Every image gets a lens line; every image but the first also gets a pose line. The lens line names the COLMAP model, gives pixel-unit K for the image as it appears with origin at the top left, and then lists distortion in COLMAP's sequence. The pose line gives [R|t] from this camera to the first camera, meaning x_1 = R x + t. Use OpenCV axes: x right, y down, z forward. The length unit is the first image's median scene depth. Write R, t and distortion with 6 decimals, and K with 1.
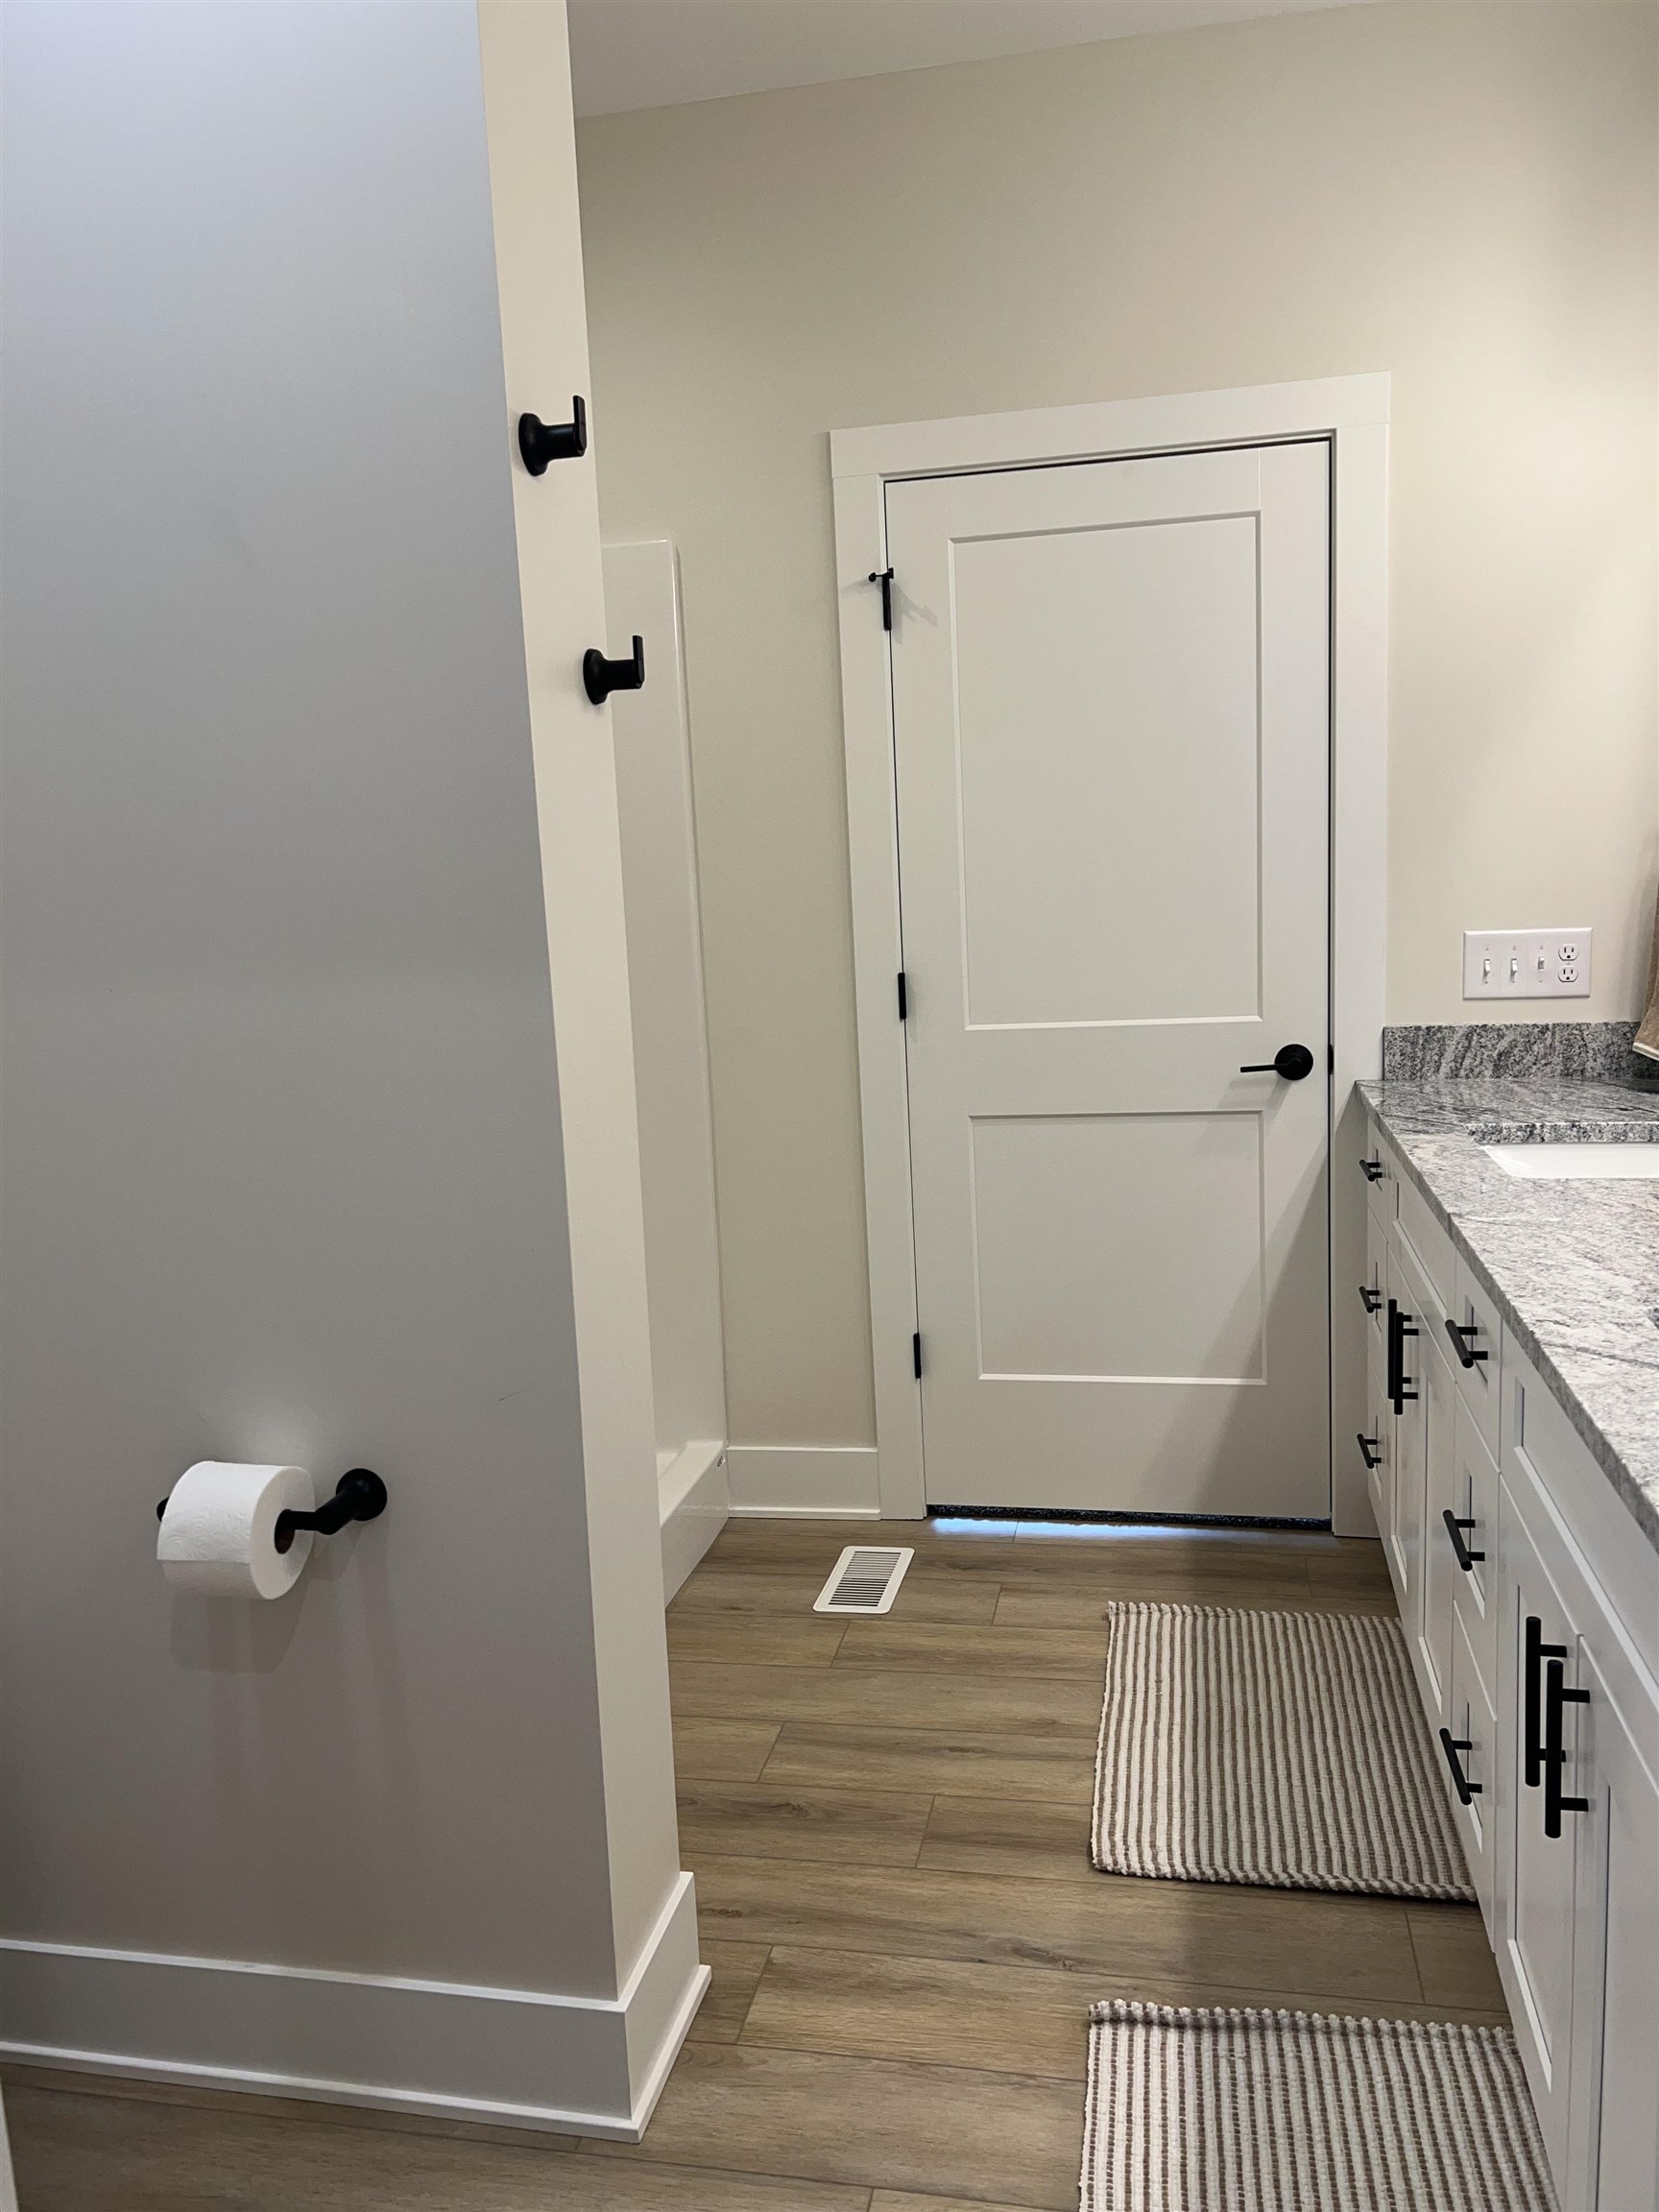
lens RADIAL K [[1657.8, 0, 835.6], [0, 1657.8, 1117.1], [0, 0, 1]] dist [0.036400, -0.044569]
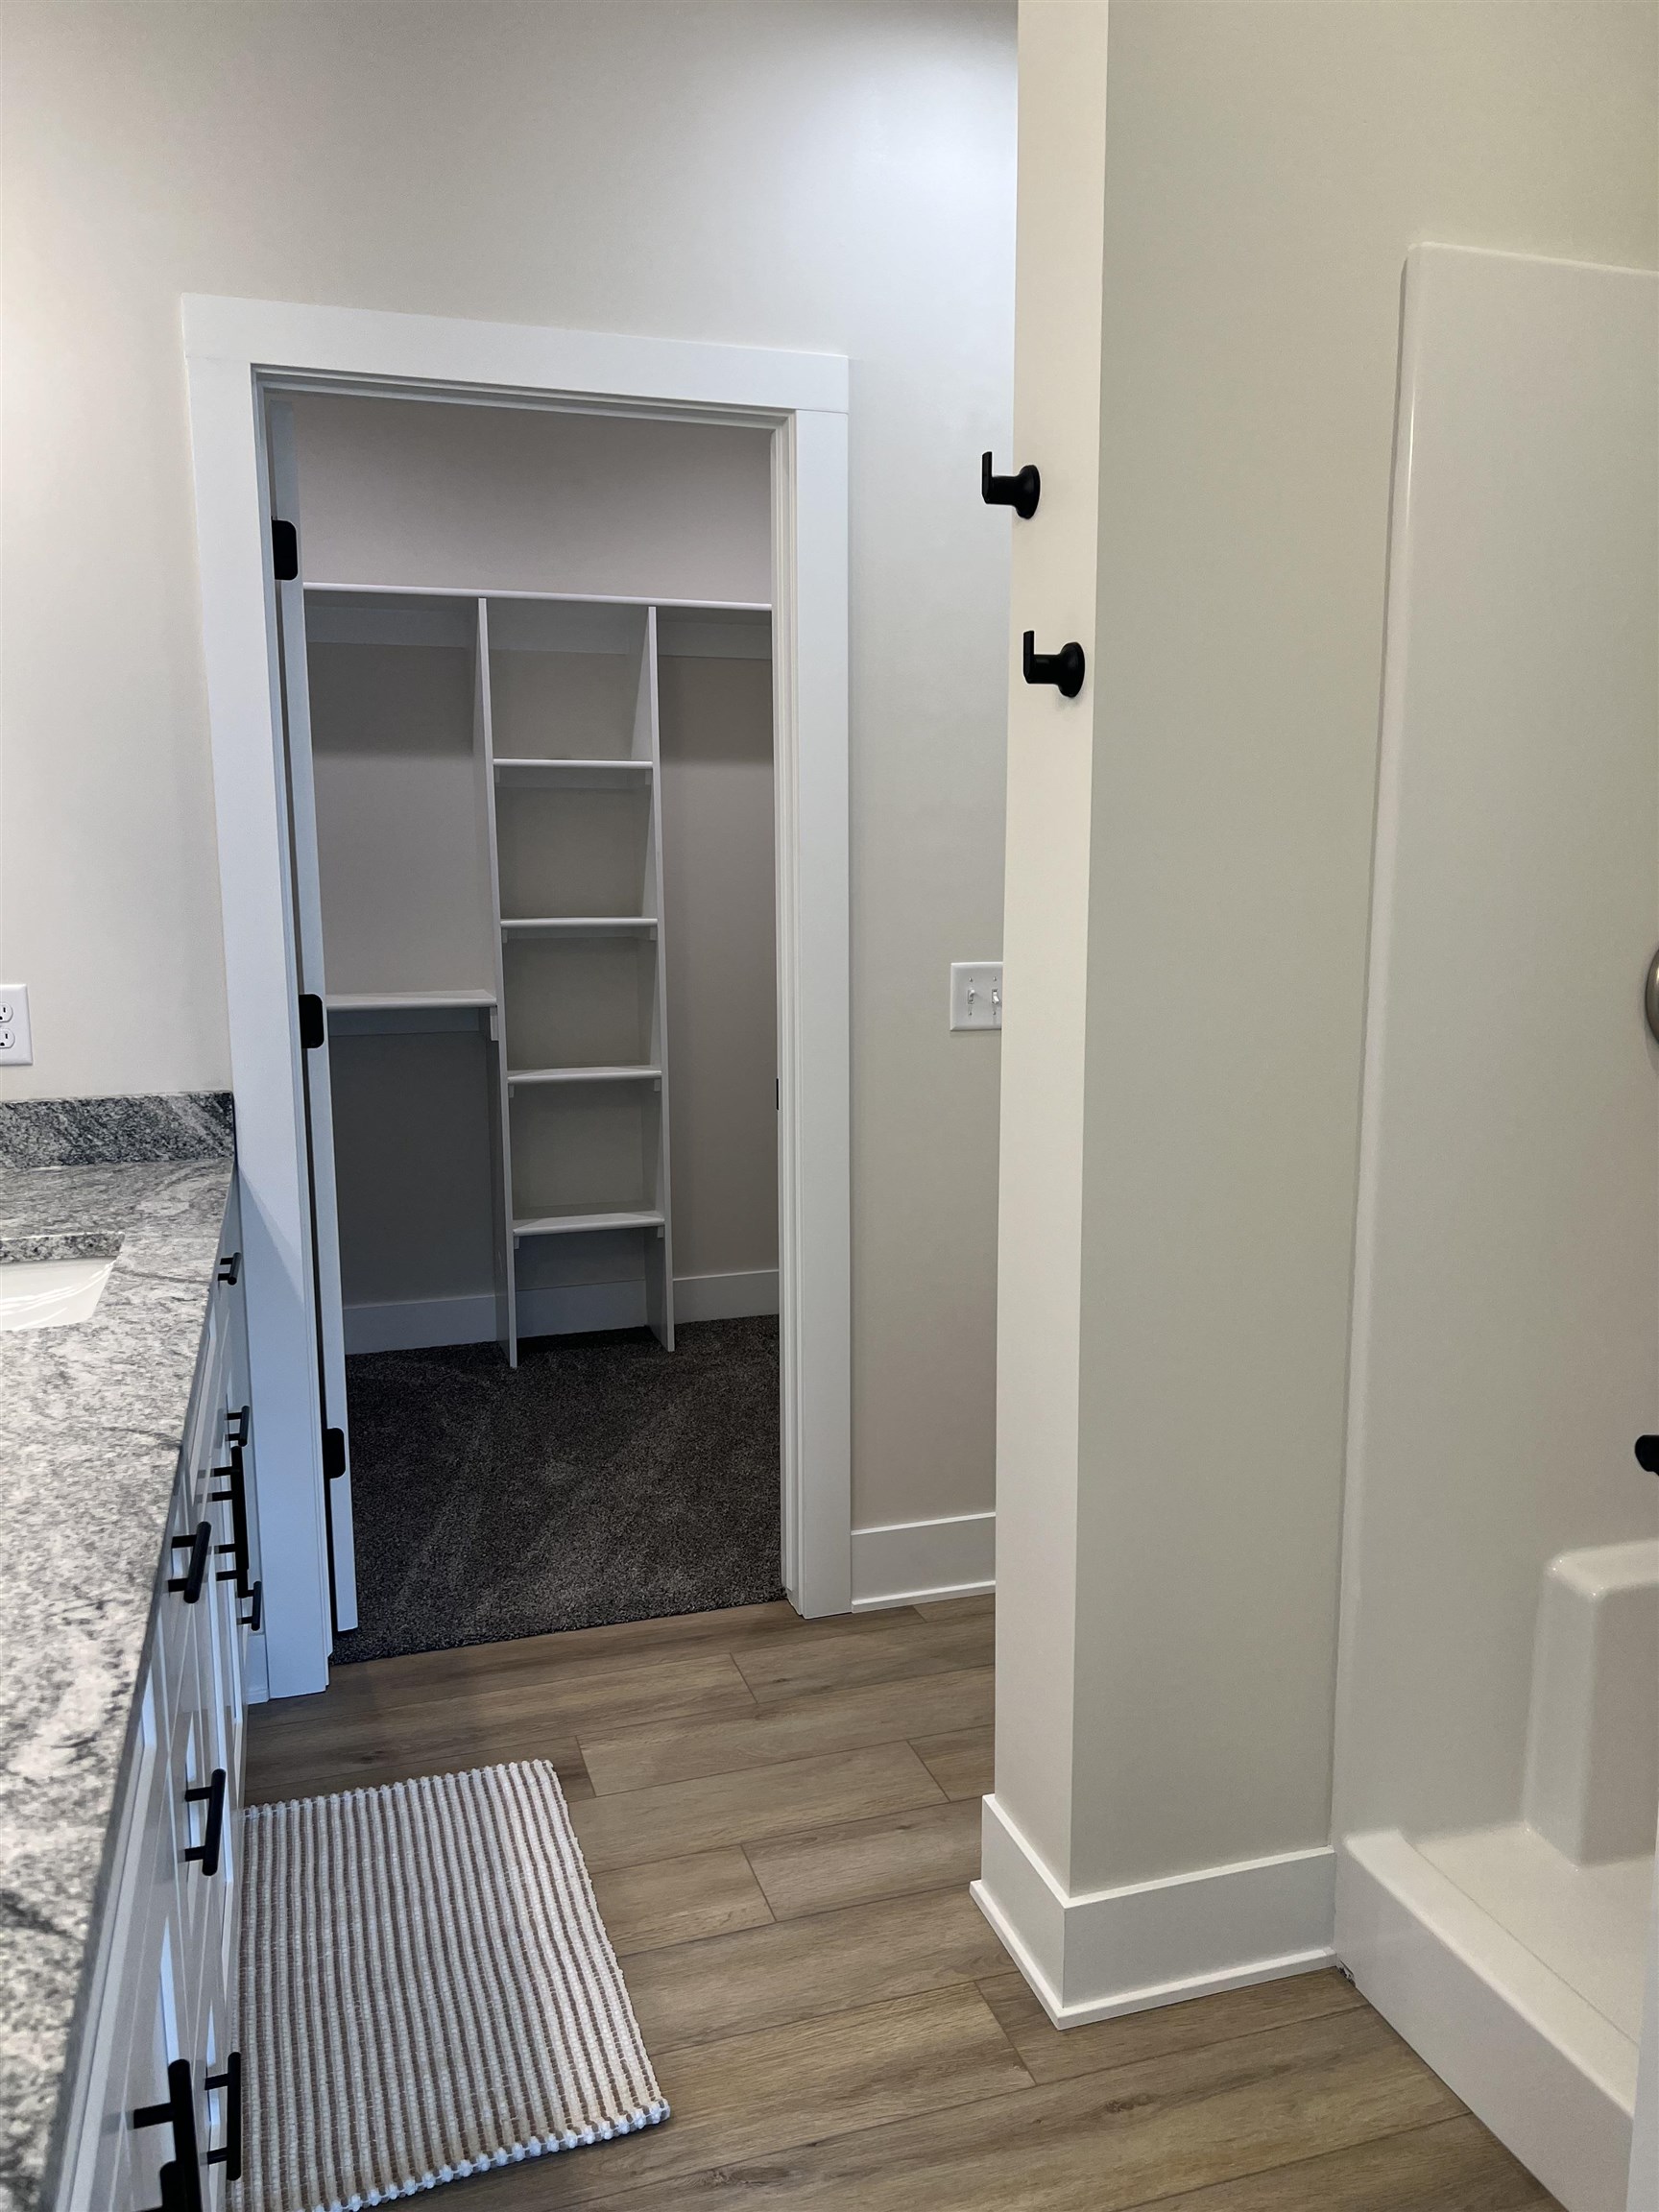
lens RADIAL K [[1666.2, 0, 838.6], [0, 1666.2, 1113.9], [0, 0, 1]] dist [0.034727, -0.034360]
pose [[-0.864354, 0.127287, -0.486509, 0.338628], [-0.029906, 0.952714, 0.302394, -0.208411], [0.501994, 0.275925, -0.819675, 1.236020]]
